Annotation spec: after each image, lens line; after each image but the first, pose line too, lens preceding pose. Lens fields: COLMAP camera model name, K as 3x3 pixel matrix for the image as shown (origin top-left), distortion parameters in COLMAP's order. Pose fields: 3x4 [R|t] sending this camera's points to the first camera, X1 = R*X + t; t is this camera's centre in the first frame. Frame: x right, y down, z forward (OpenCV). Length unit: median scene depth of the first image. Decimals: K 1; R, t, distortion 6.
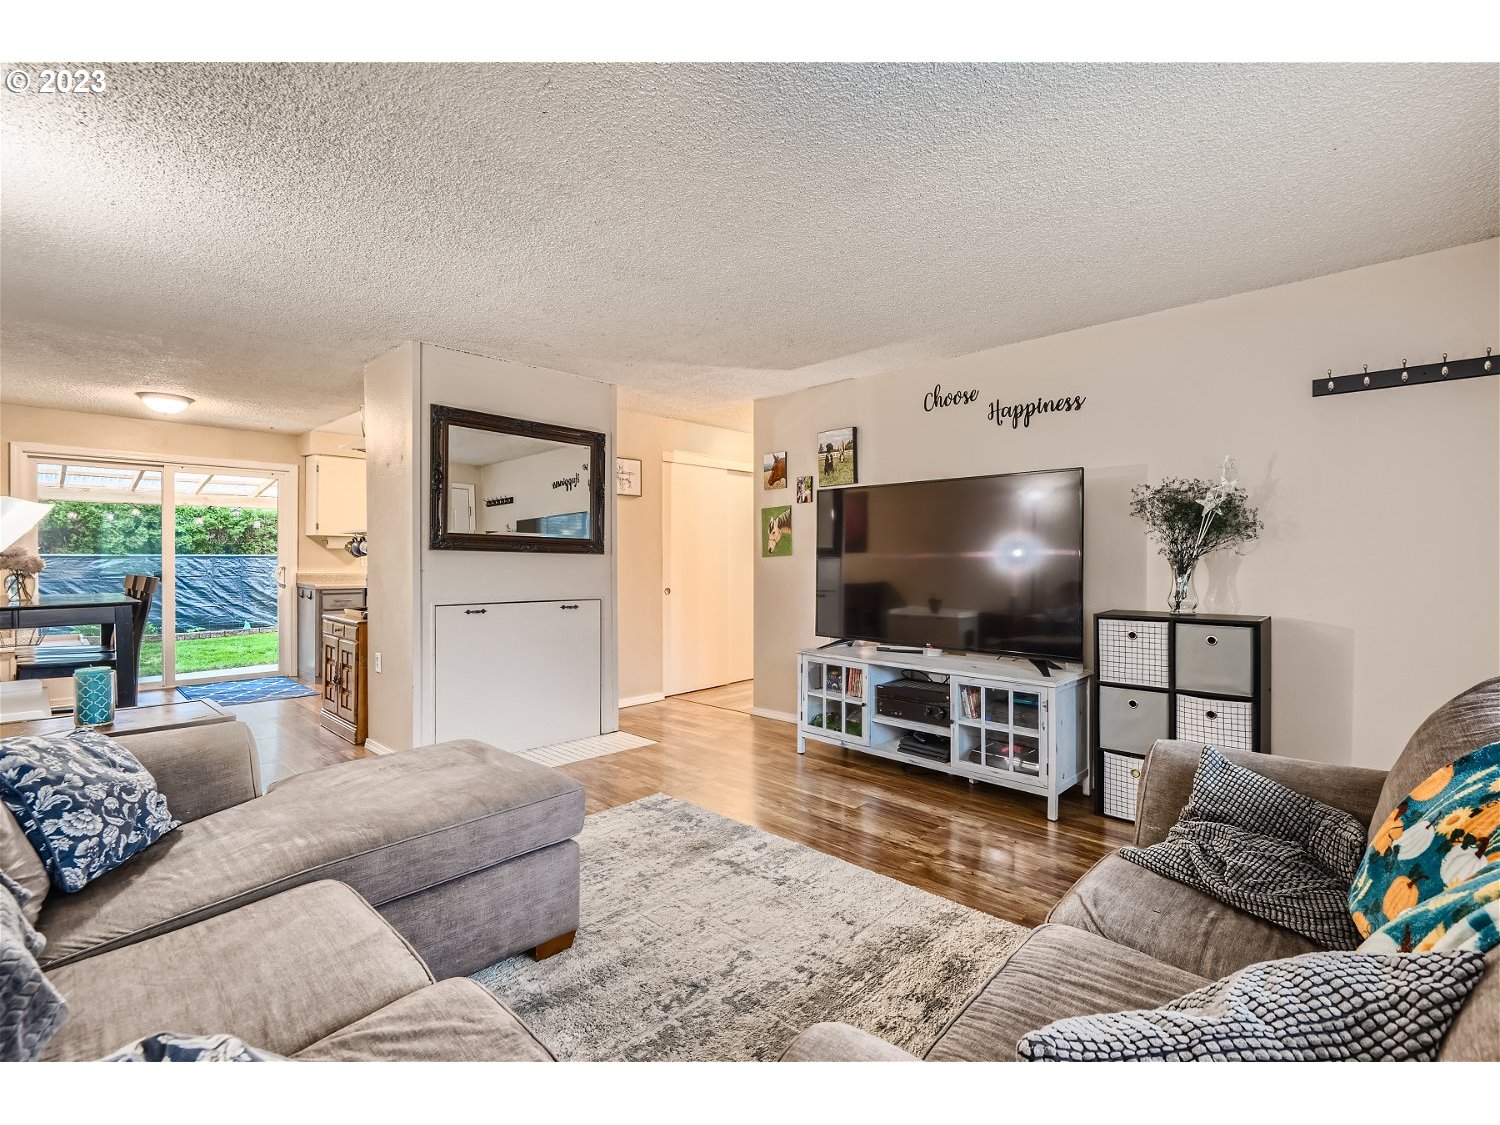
lens RADIAL K [[669.6, 0, 750.5], [0, 669.6, 559.8], [0, 0, 1]] dist [0.000021, -0.019485]
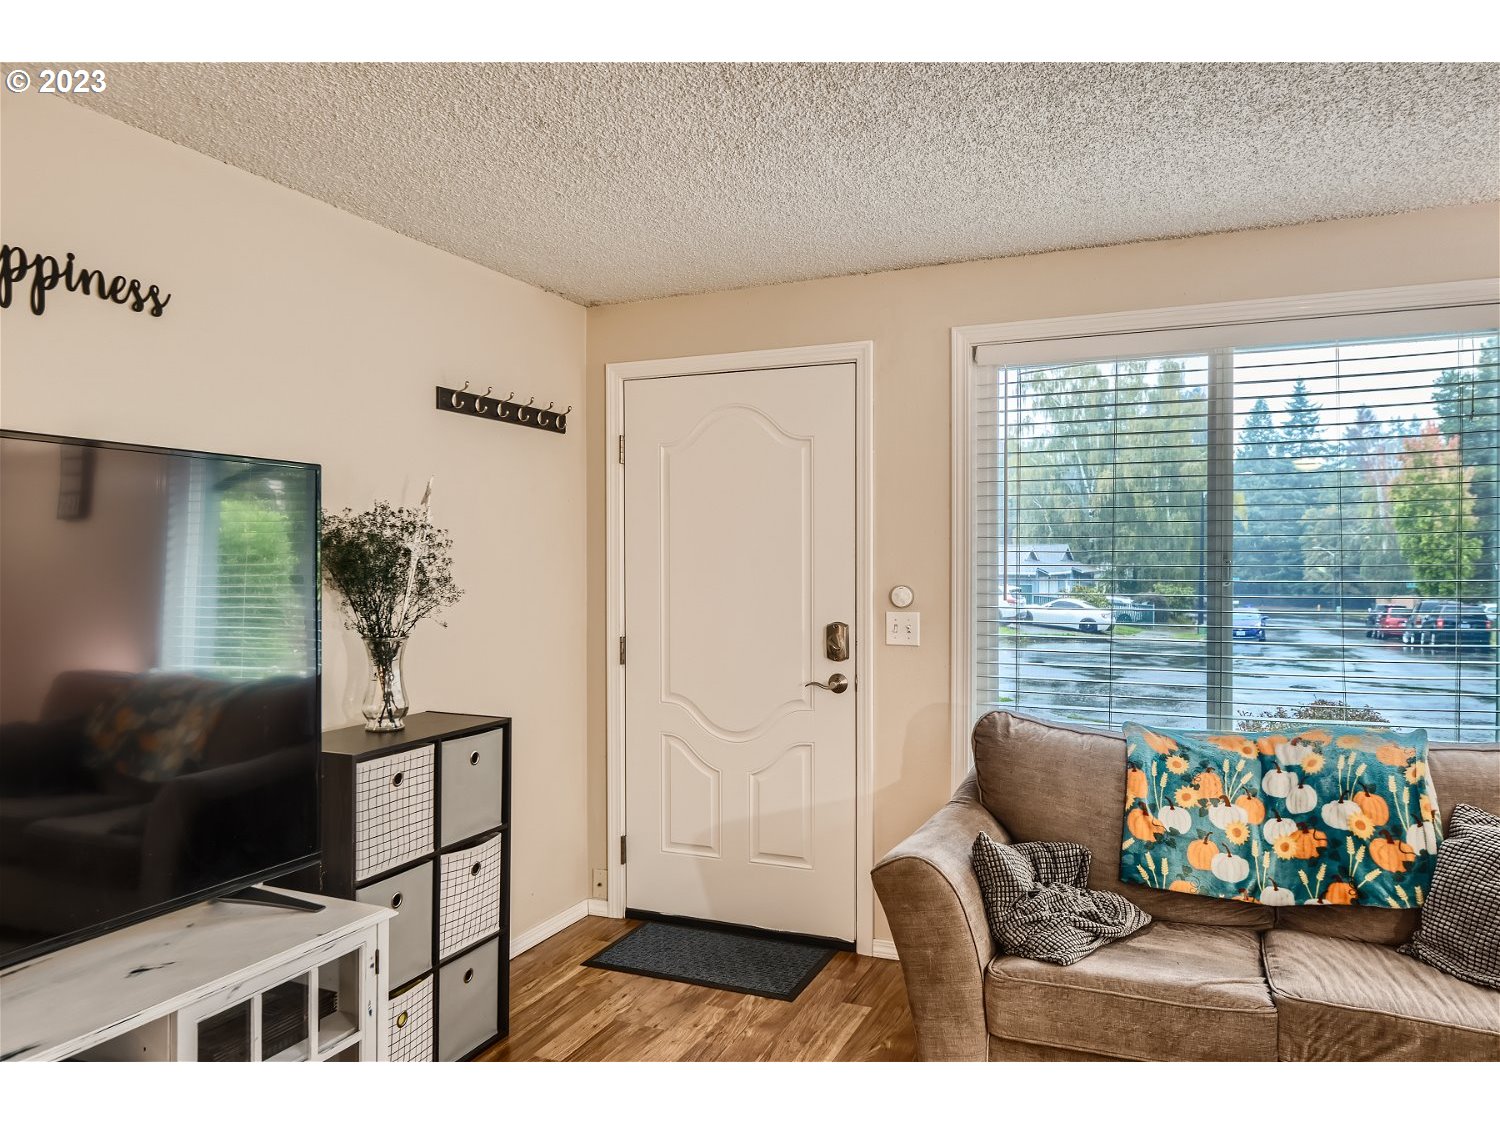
lens RADIAL K [[1039.4, 0, 775.3], [0, 1039.4, 553.4], [0, 0, 1]] dist [0.043738, -0.040584]
pose [[-0.350950, 0.008079, 0.936359, -0.371829], [0.000197, 0.999963, -0.008554, -0.070217], [-0.936394, -0.002817, -0.350939, 1.016358]]
